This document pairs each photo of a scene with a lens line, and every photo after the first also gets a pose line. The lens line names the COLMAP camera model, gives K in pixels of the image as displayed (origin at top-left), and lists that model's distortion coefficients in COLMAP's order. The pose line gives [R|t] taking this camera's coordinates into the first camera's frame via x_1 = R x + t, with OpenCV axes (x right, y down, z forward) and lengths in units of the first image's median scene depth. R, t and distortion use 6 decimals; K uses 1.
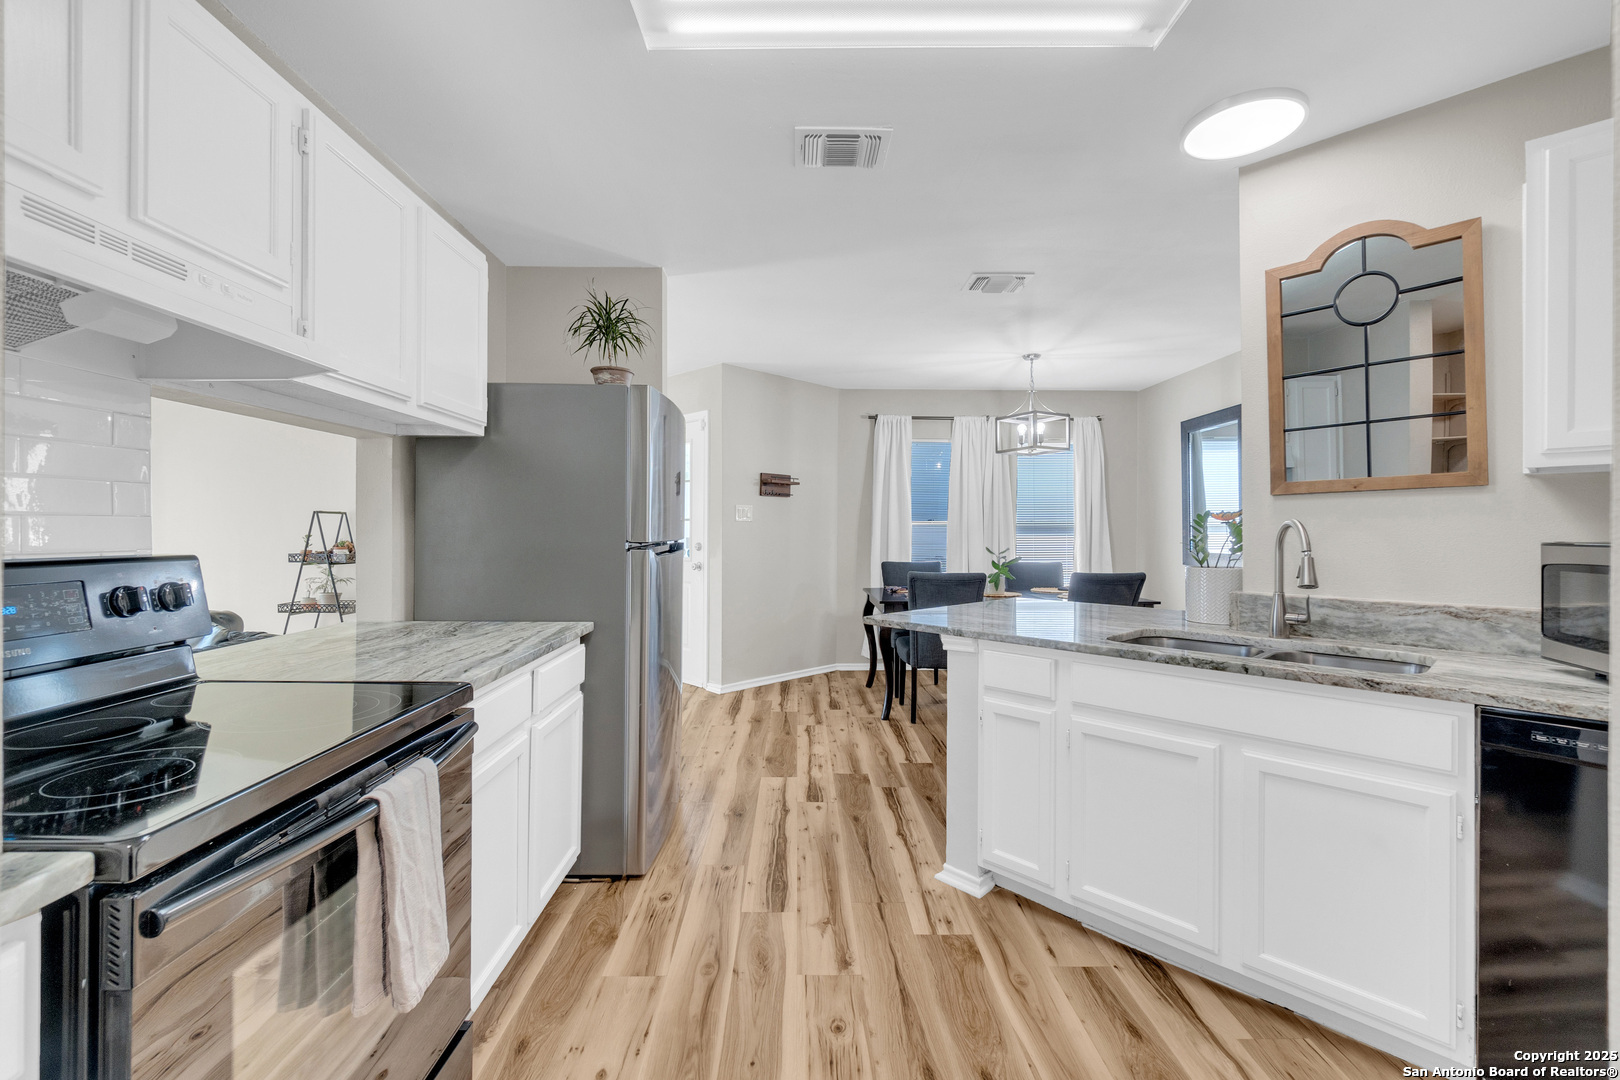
lens RADIAL K [[693.5, 0, 807.4], [0, 693.5, 528.6], [0, 0, 1]] dist [-0.004132, 0.001024]
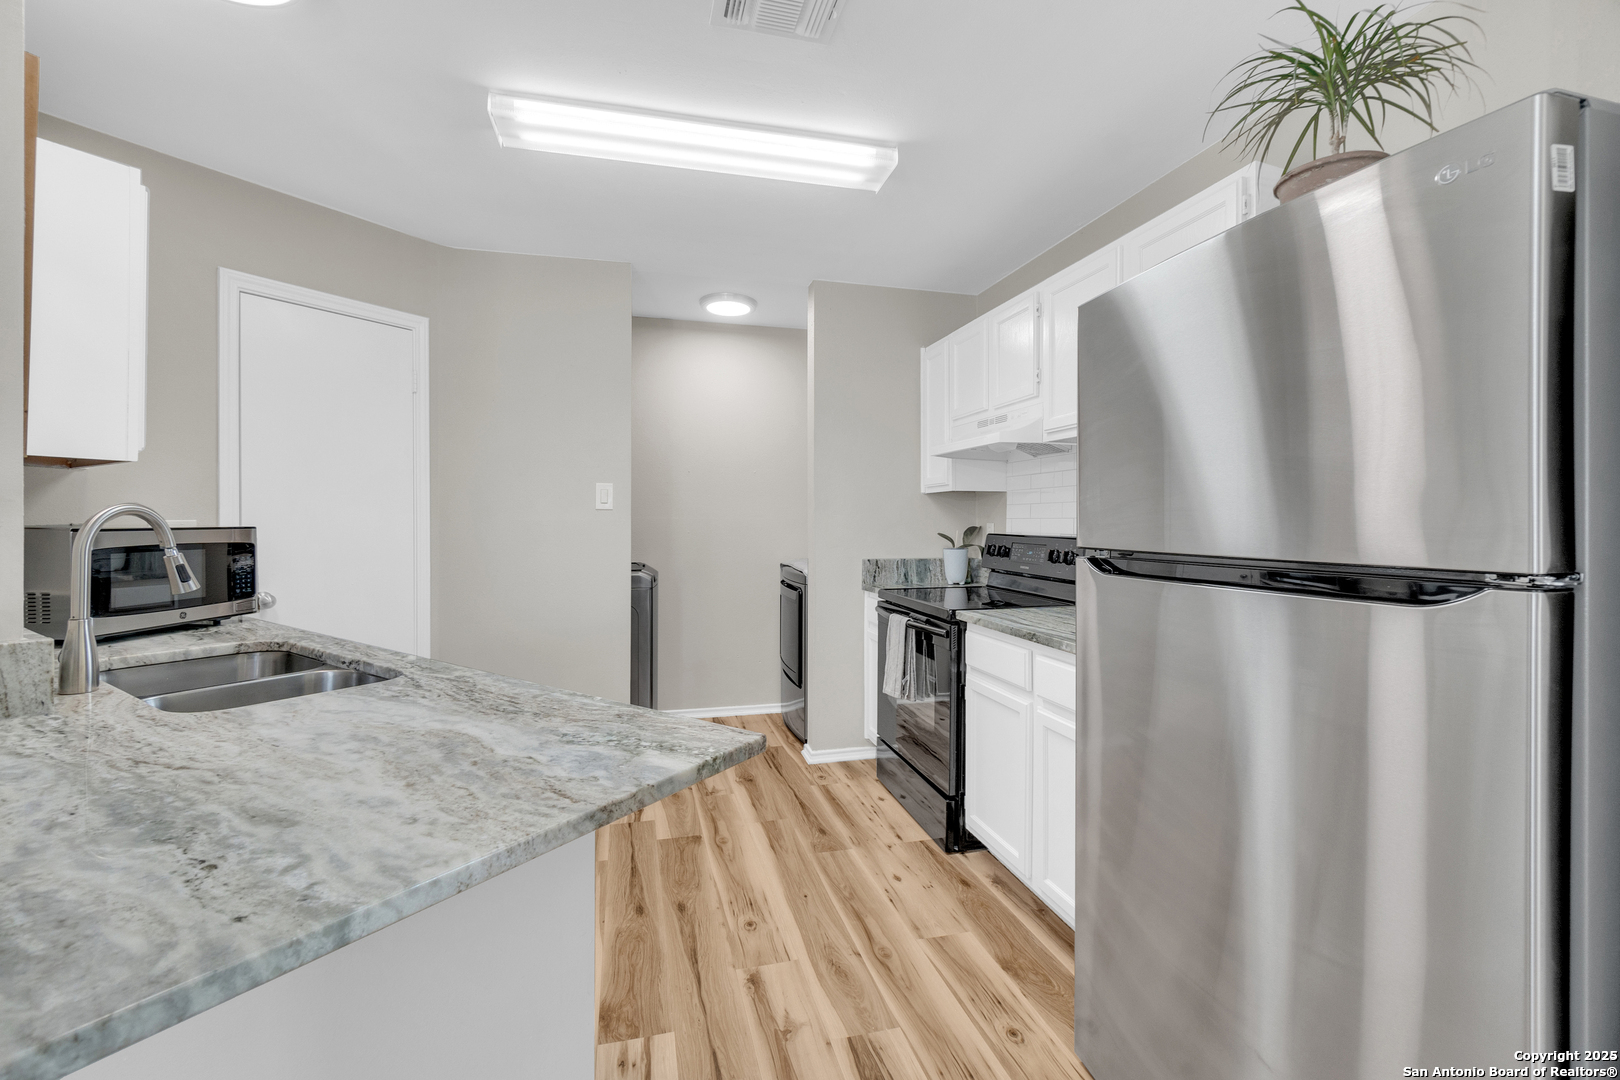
lens RADIAL K [[693.5, 0, 802.8], [0, 693.5, 530.7], [0, 0, 1]] dist [-0.004132, 0.001024]
pose [[-0.972989, -0.005619, -0.230782, 0.195820], [-0.009852, 0.999804, 0.017192, -0.004671], [0.230640, 0.019001, -0.972854, 1.784392]]
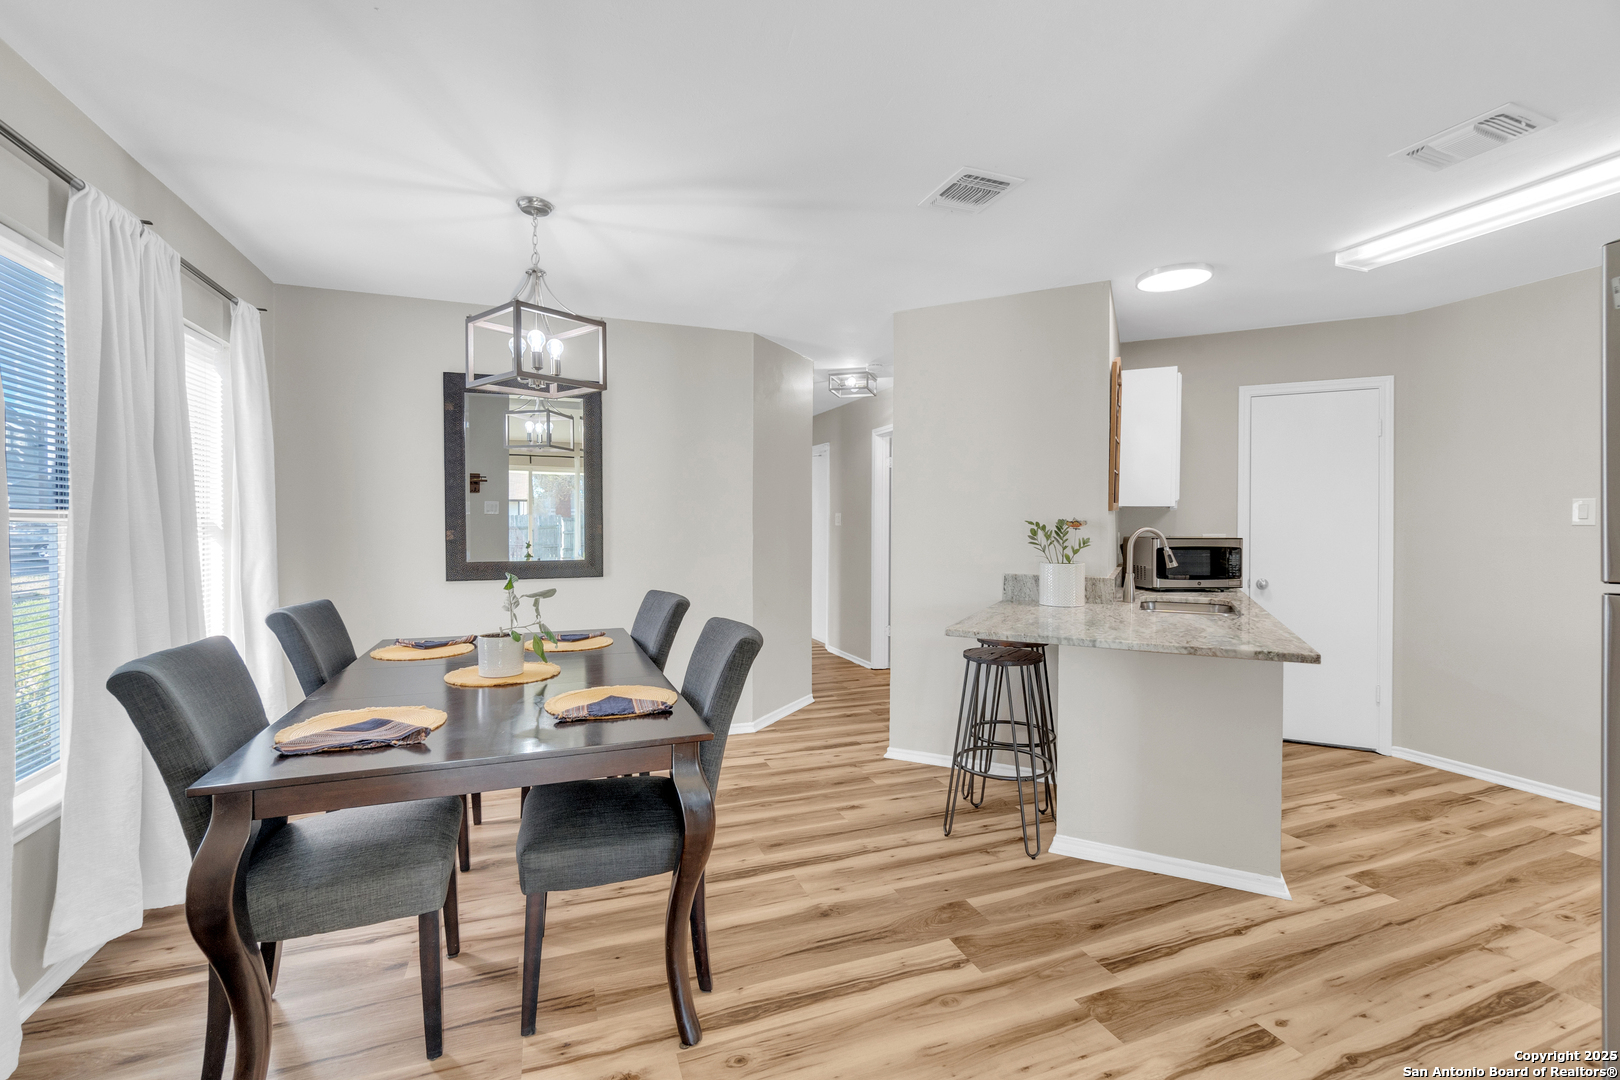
lens RADIAL K [[693.5, 0, 801.8], [0, 693.5, 534.6], [0, 0, 1]] dist [-0.004132, 0.001024]
pose [[-0.338173, -0.018087, 0.940910, -0.555465], [-0.003258, 0.999832, 0.018049, -0.022075], [-0.941078, 0.003039, -0.338175, 2.269725]]
